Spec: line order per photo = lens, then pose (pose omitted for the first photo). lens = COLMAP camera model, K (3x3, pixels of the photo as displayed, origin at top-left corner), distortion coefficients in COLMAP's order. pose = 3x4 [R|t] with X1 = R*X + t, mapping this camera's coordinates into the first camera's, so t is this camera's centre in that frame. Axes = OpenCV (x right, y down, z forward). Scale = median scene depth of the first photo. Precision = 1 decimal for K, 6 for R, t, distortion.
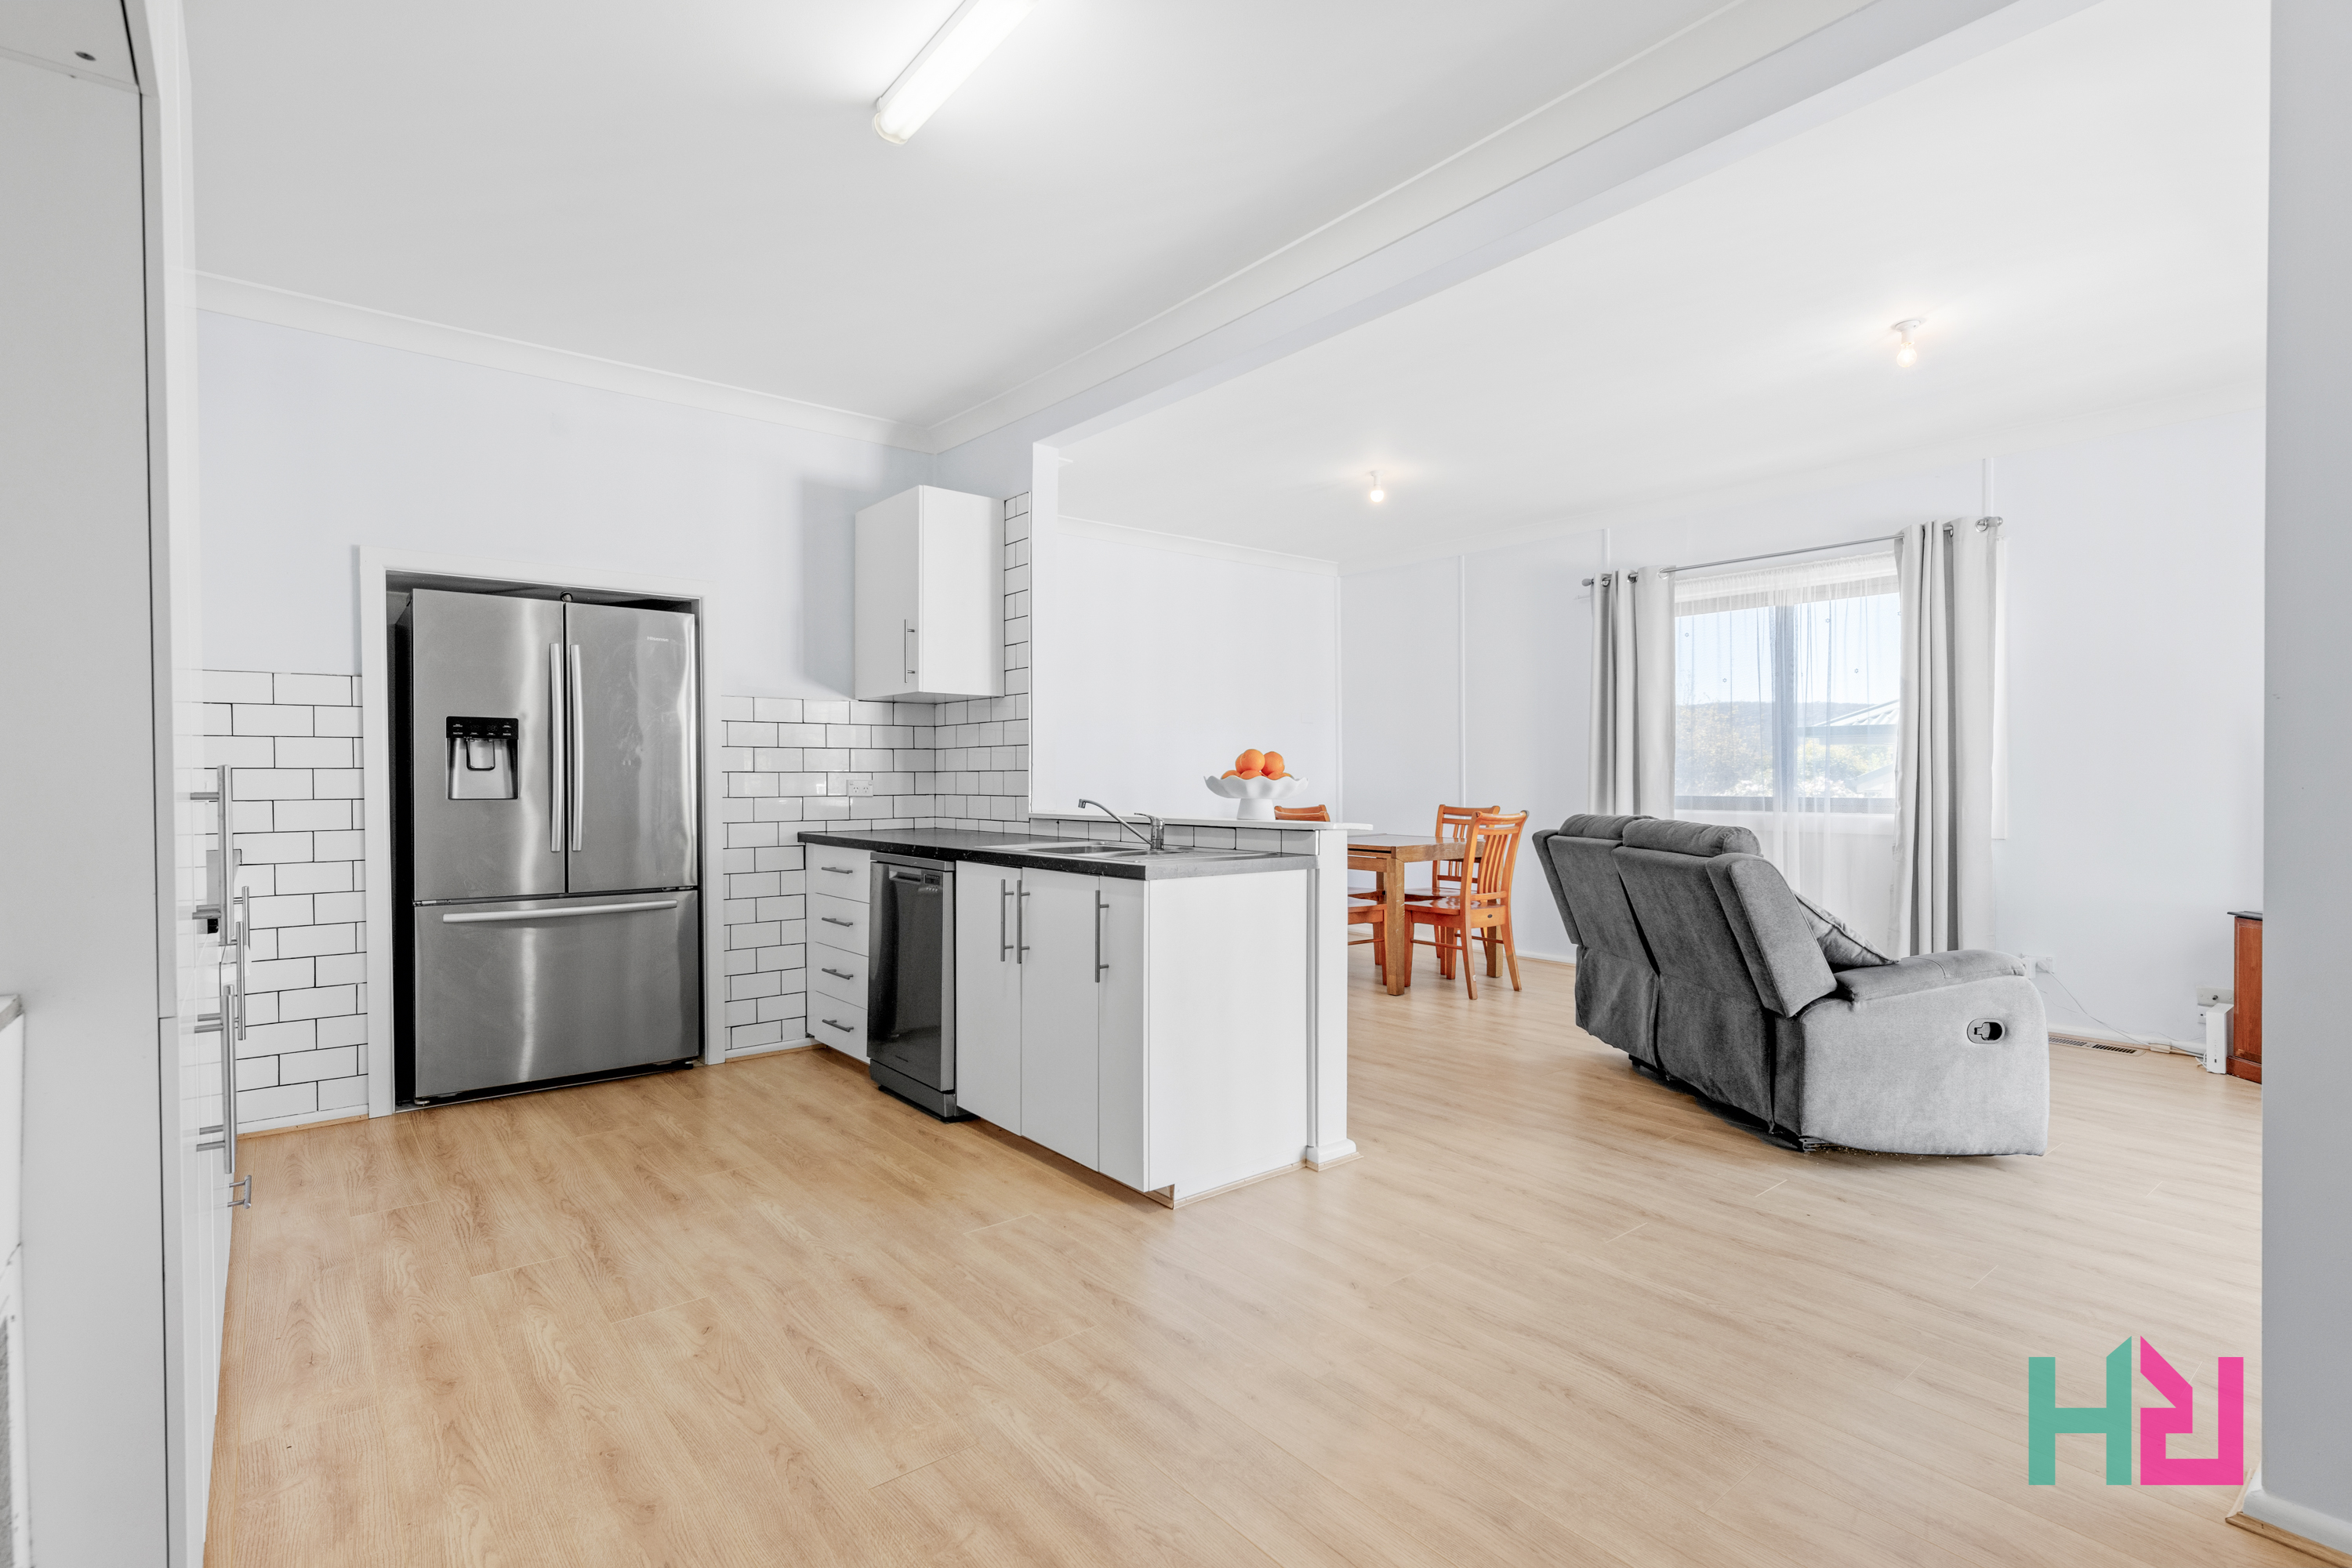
lens RADIAL K [[1123.9, 0, 1176.5], [0, 1123.9, 790.1], [0, 0, 1]] dist [0.000990, 0.000361]
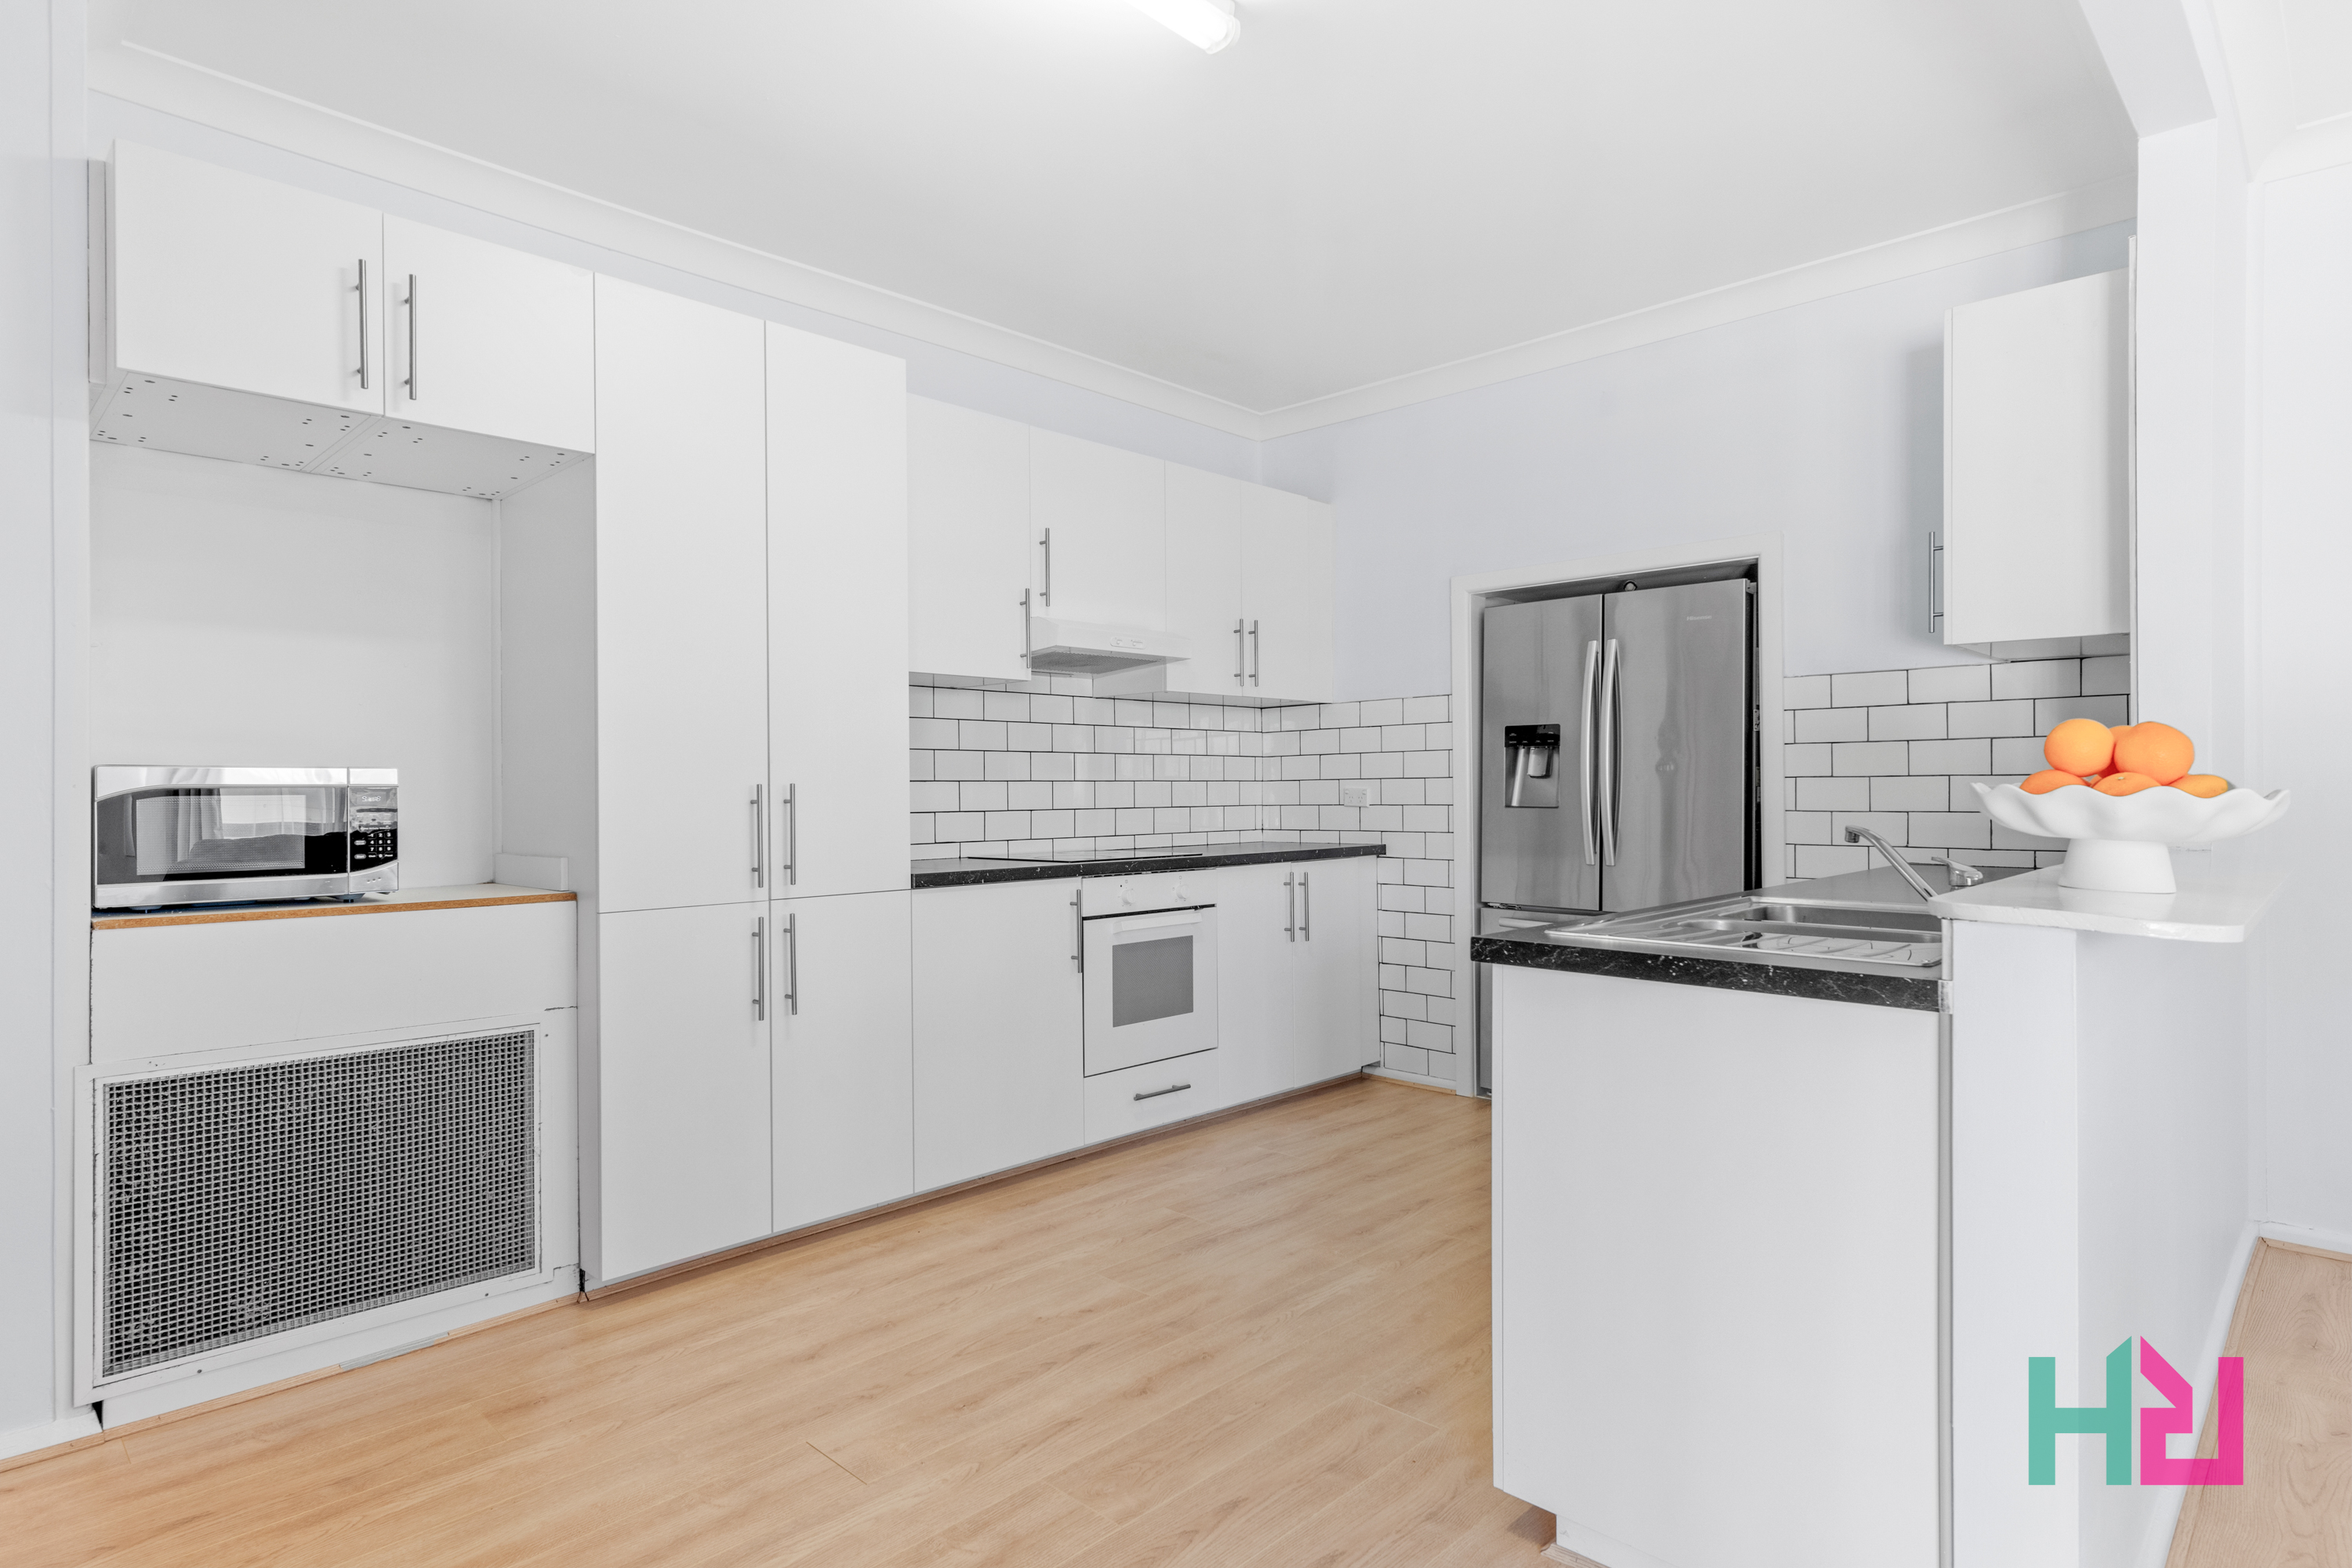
lens RADIAL K [[1256.2, 0, 1175.9], [0, 1256.2, 783.9], [0, 0, 1]] dist [0.005693, 0.000550]
pose [[0.115903, 0.000031, -0.993261, 0.662829], [-0.003892, 0.999992, -0.000422, -0.015506], [0.993253, 0.003914, 0.115902, 0.810225]]
